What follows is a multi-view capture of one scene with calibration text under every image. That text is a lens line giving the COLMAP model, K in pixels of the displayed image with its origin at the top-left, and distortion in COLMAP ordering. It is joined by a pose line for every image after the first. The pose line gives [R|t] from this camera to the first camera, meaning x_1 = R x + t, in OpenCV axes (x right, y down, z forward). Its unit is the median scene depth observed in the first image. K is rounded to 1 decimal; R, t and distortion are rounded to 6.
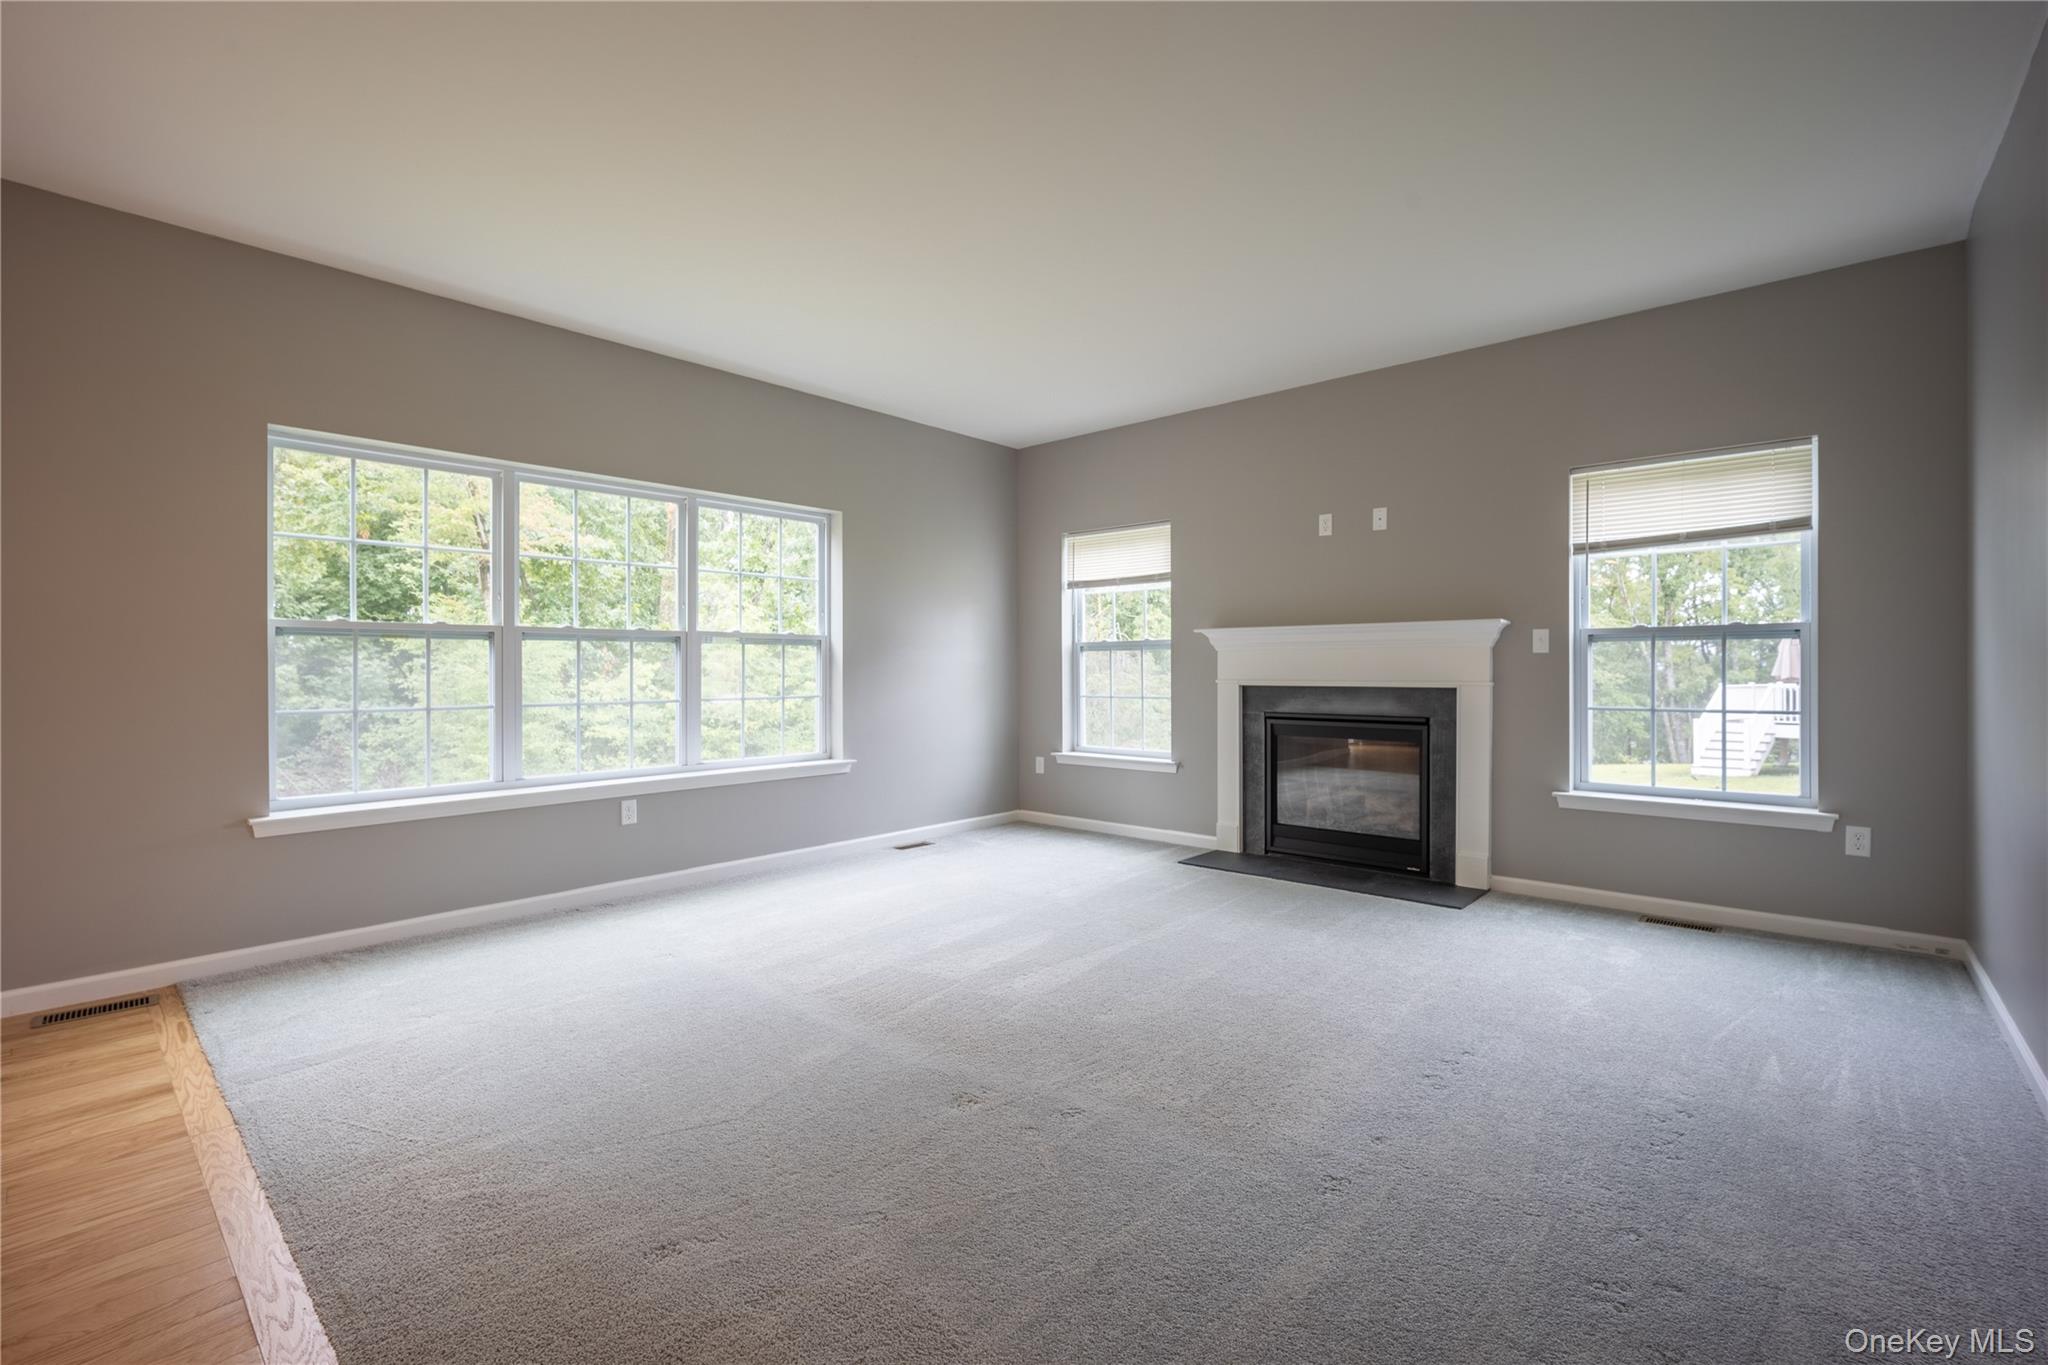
lens RADIAL K [[887.8, 0, 1026.4], [0, 887.8, 672.2], [0, 0, 1]] dist [-0.001332, -0.000307]
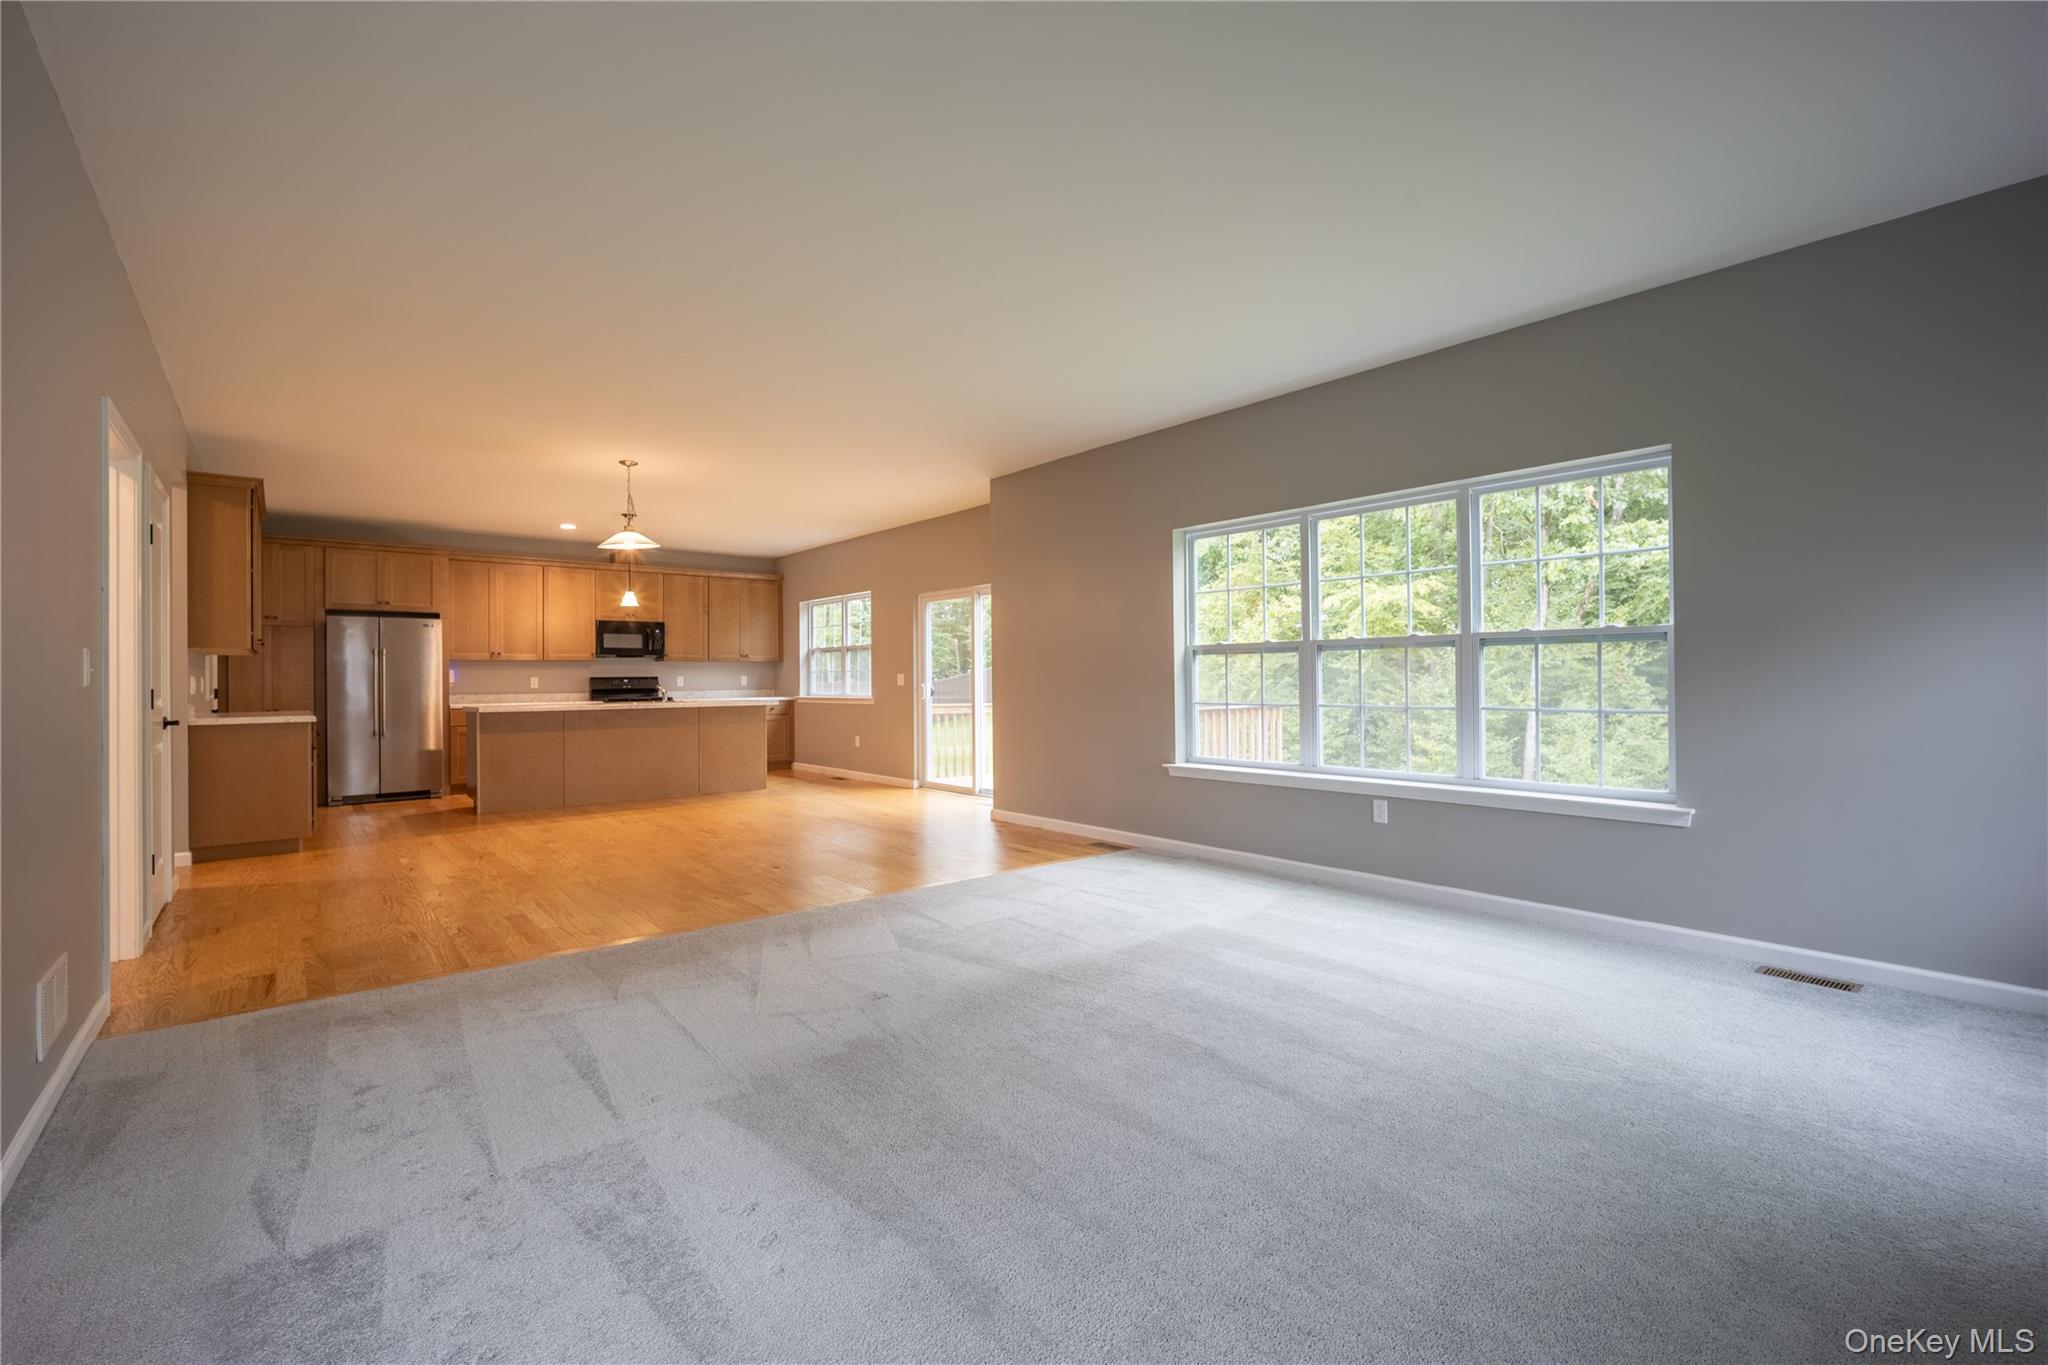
lens RADIAL K [[887.8, 0, 1026.4], [0, 887.8, 672.2], [0, 0, 1]] dist [-0.001332, -0.000307]
pose [[-0.147148, -0.001256, -0.989114, 0.584201], [0.005538, 0.999982, -0.002094, -0.006197], [0.989099, -0.005786, -0.147139, 0.656110]]
